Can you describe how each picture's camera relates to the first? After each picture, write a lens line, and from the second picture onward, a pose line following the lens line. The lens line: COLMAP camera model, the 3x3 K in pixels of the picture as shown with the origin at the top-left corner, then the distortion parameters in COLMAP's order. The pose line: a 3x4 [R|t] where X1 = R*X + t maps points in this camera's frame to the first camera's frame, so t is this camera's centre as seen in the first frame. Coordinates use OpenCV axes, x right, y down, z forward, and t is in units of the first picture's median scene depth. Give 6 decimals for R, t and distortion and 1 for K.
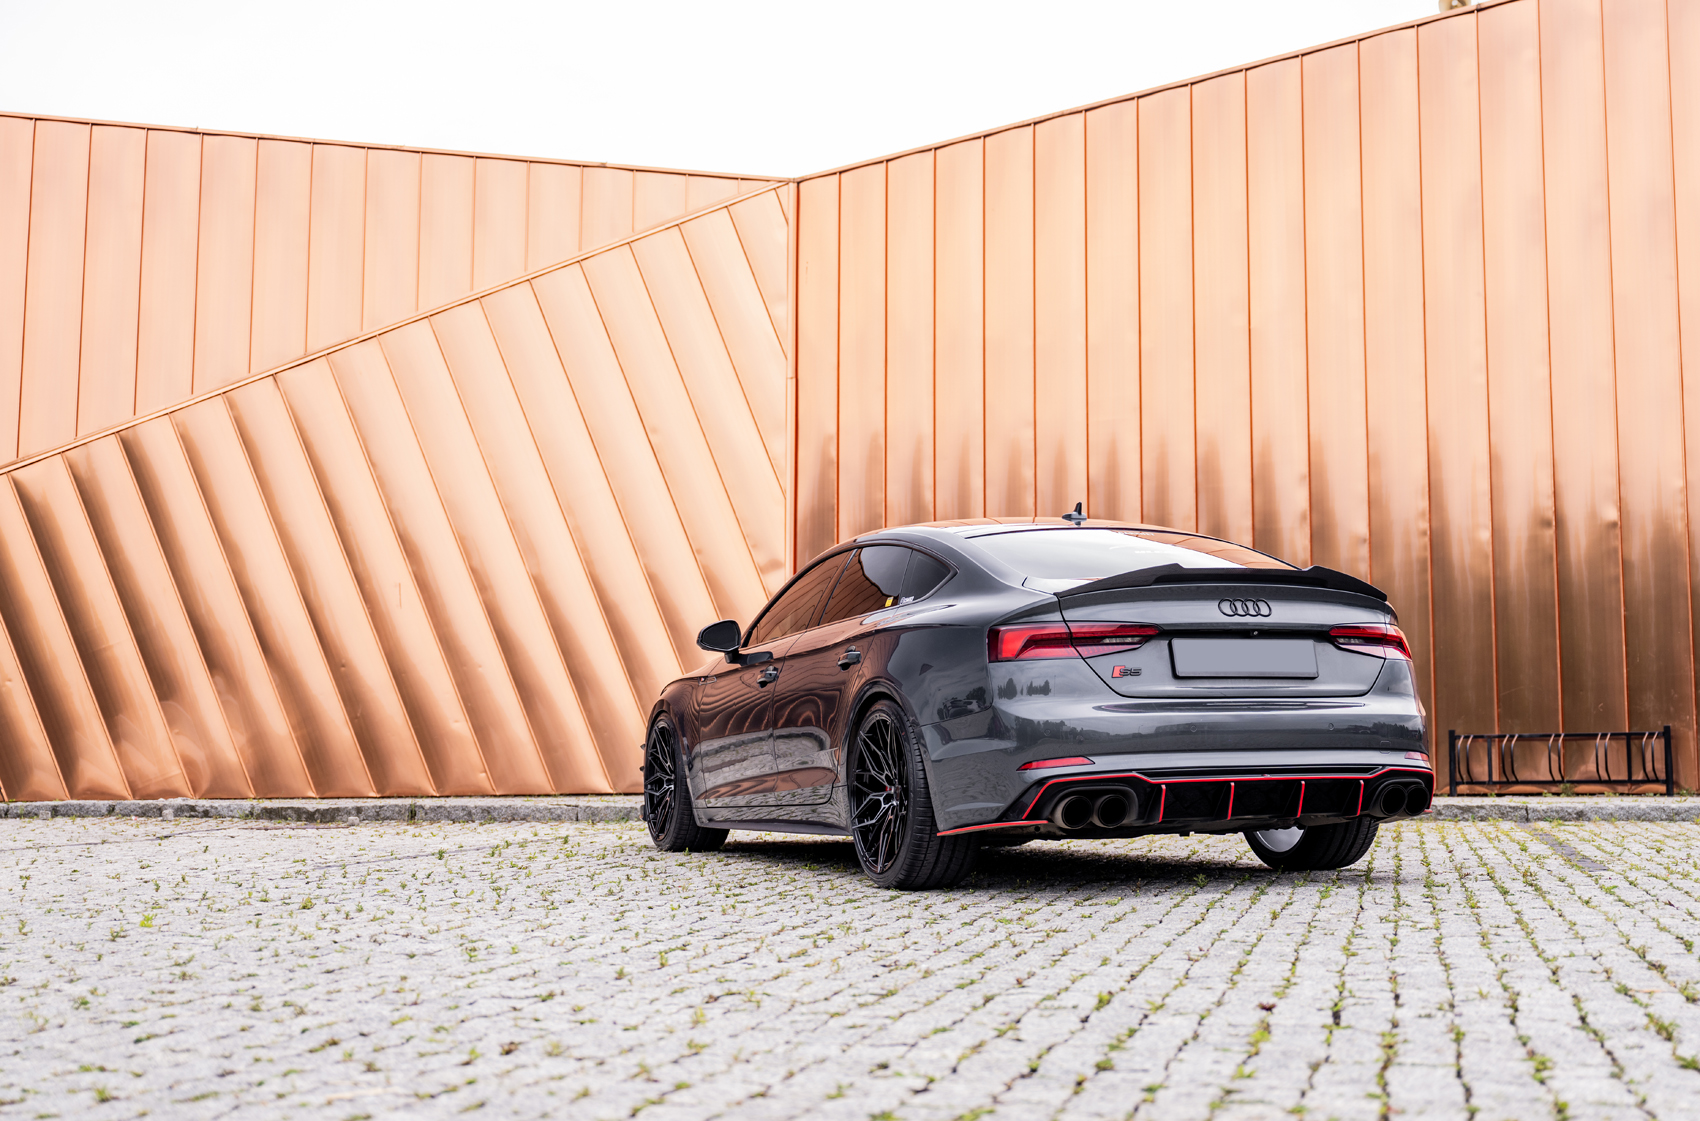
lens RADIAL K [[2226.9, 0, 850.0], [0, 2226.9, 560.5], [0, 0, 1]] dist [0.059649, 0.014938]
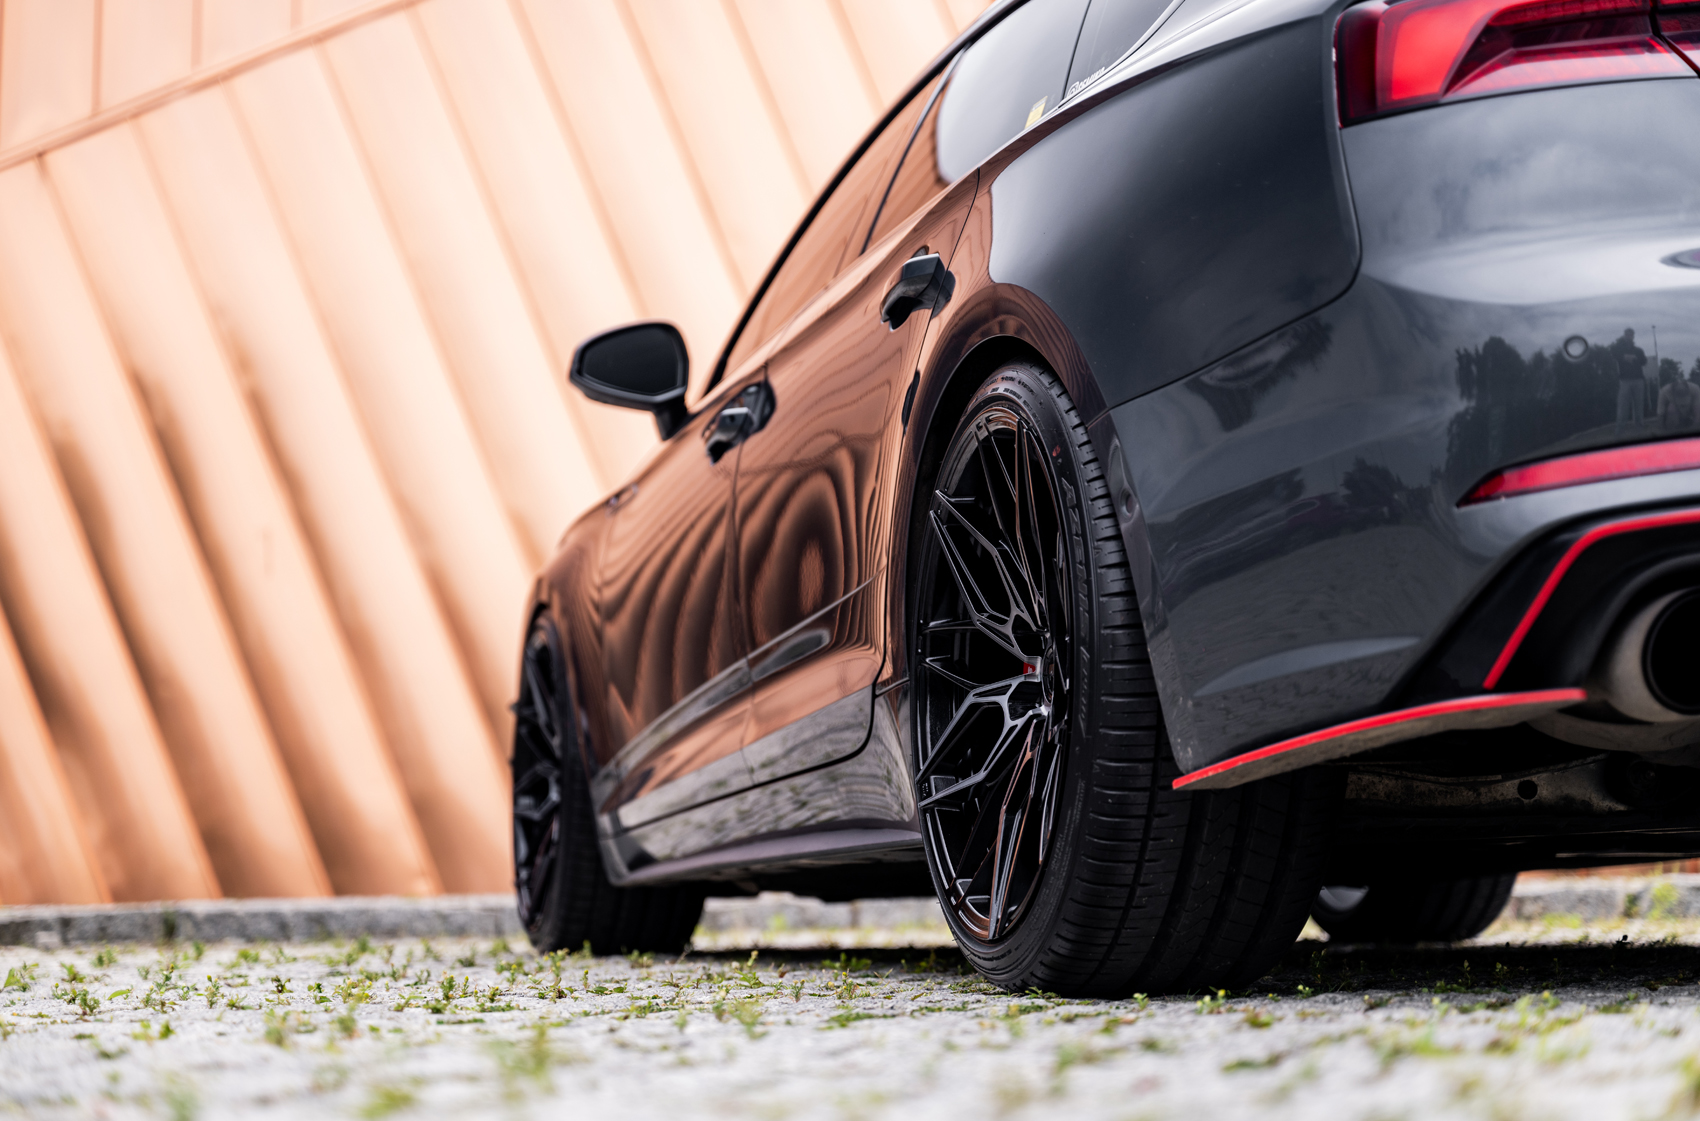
lens RADIAL K [[3359.1, 0, 850.0], [0, 3359.1, 560.5], [0, 0, 1]] dist [0.030668, 0.237759]
pose [[0.995460, -0.019334, -0.093191, 0.036394], [0.017463, 0.999630, -0.020851, 0.097010], [0.093560, 0.019129, 0.995430, 0.541190]]
